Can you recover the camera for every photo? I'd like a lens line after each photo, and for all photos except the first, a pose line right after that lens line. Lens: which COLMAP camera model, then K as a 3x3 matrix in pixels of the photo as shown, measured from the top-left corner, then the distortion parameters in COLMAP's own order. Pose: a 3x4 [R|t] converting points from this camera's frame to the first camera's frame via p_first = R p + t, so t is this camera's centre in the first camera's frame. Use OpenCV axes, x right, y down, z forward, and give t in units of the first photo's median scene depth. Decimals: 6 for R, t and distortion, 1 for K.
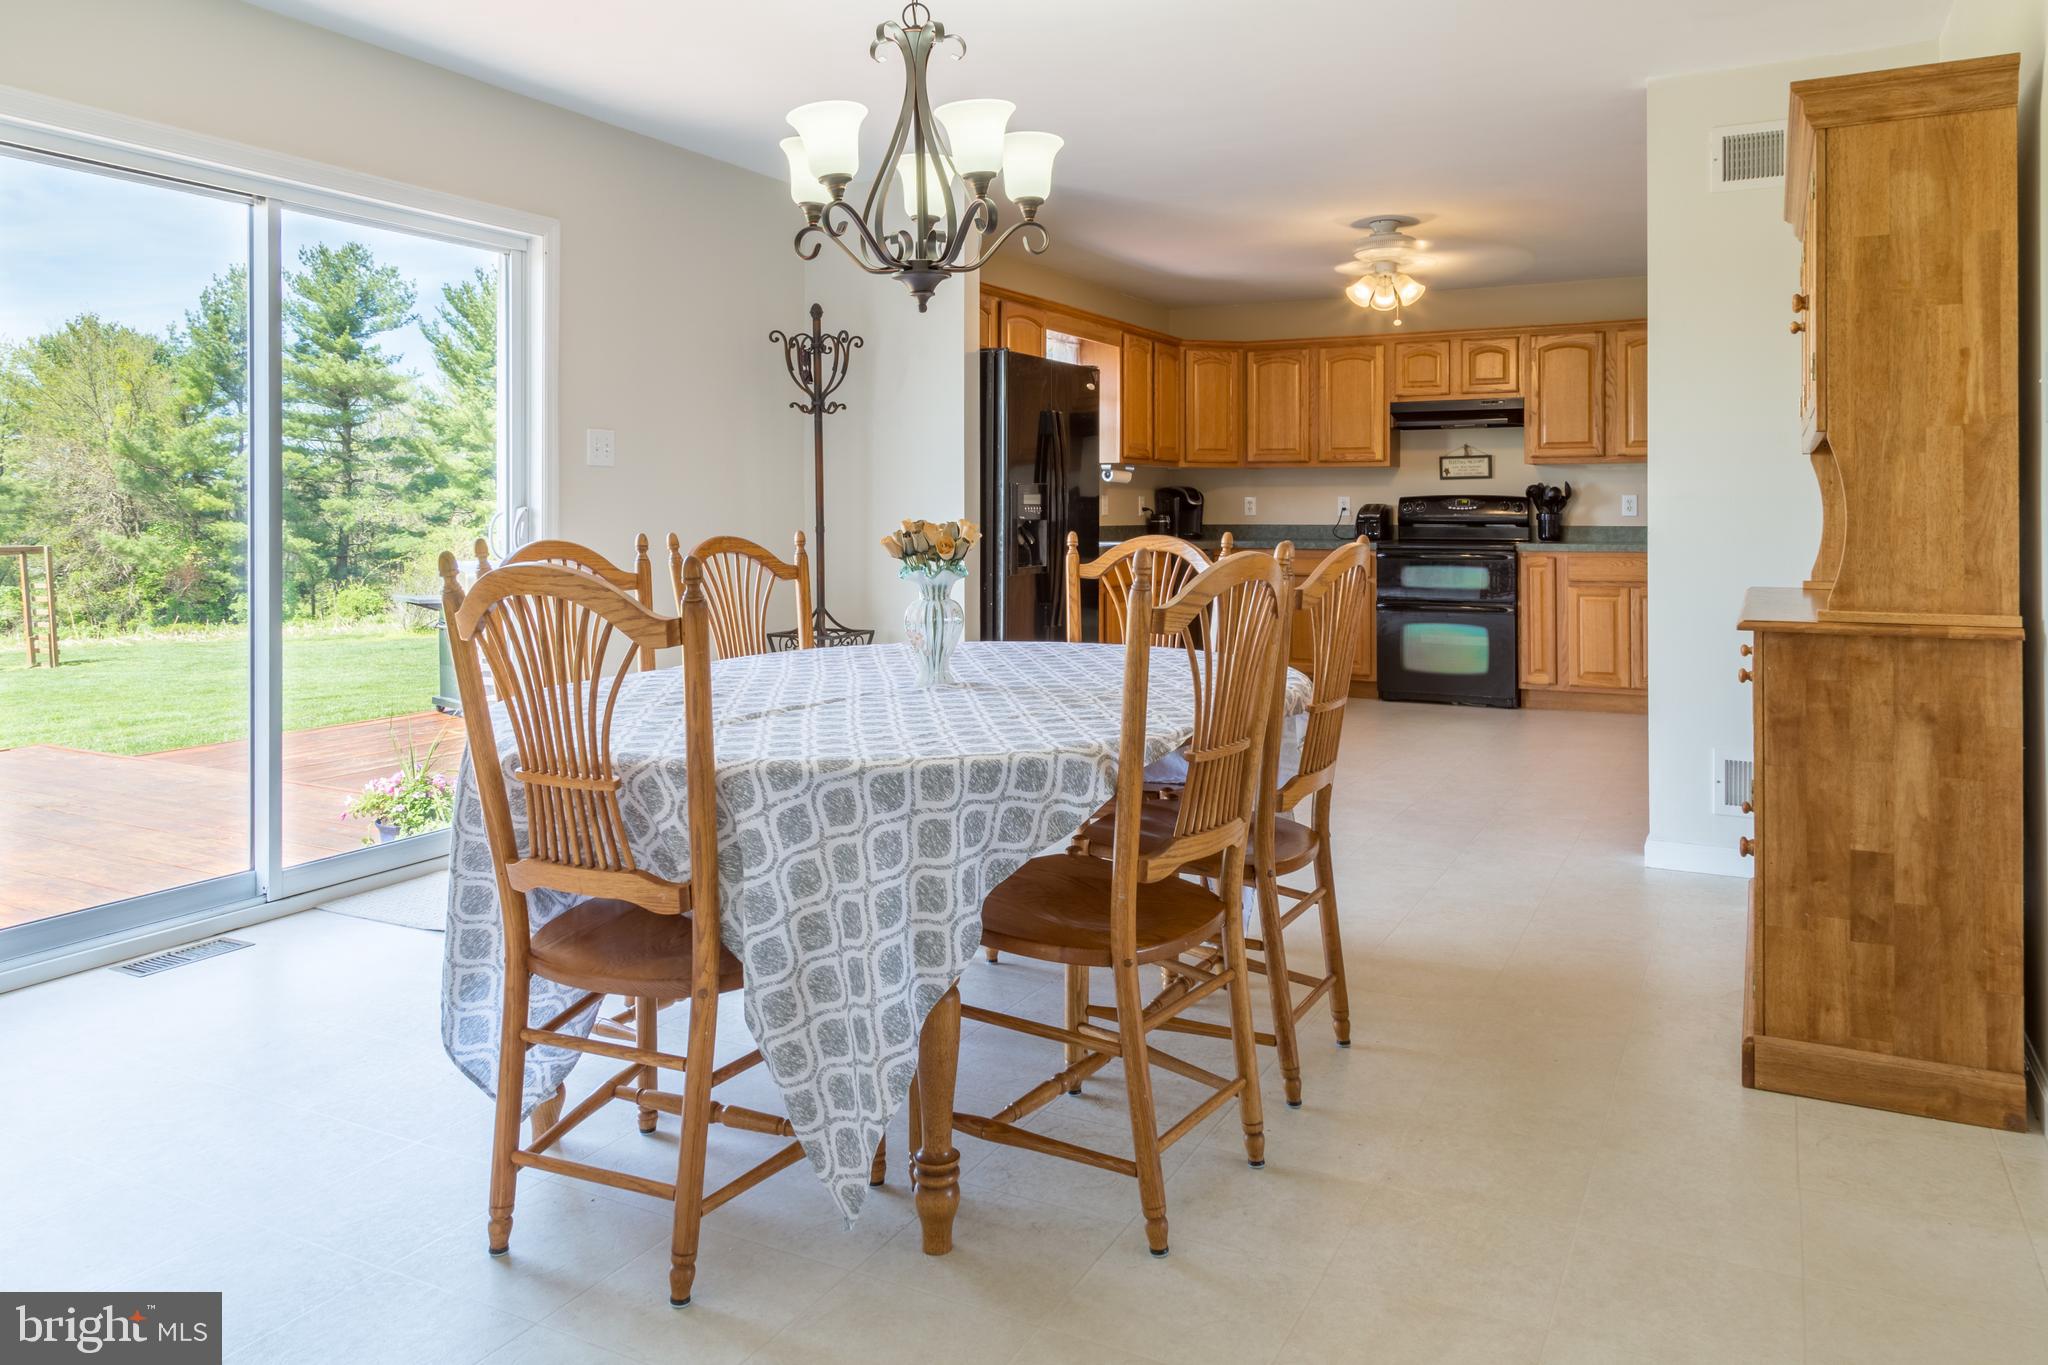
lens RADIAL K [[1415.9, 0, 1018.9], [0, 1415.9, 515.7], [0, 0, 1]] dist [0.009467, 0.001537]
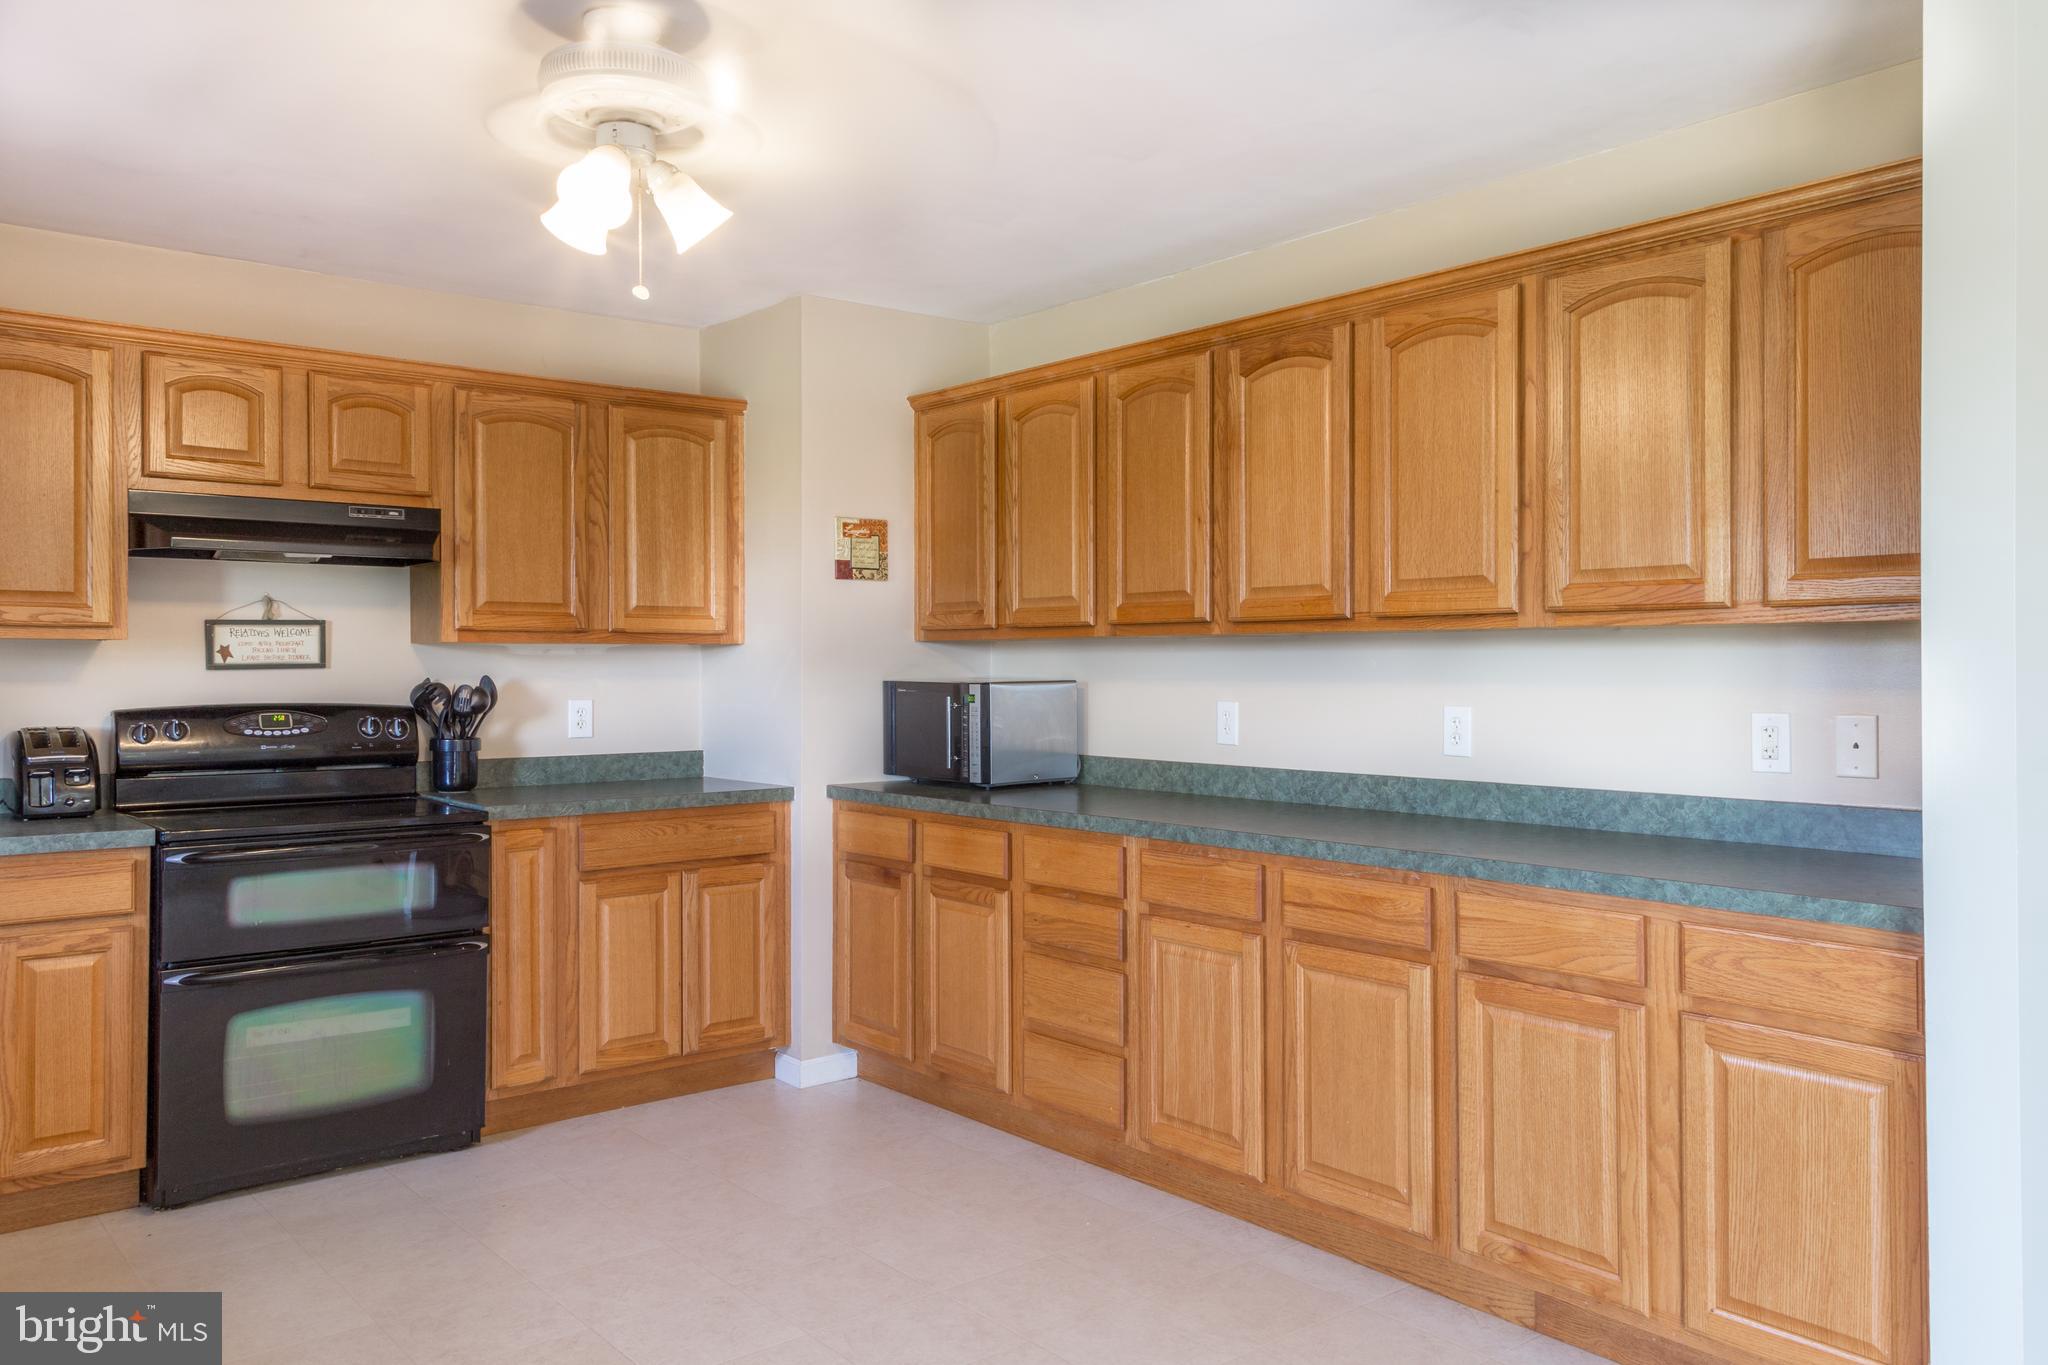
lens RADIAL K [[1548.6, 0, 1076.4], [0, 1548.6, 675.5], [0, 0, 1]] dist [0.025585, -0.000896]
pose [[0.371823, -0.005448, 0.928288, -0.068256], [0.005053, 0.999980, 0.003845, -0.025650], [-0.928290, 0.003261, 0.371843, 0.587148]]
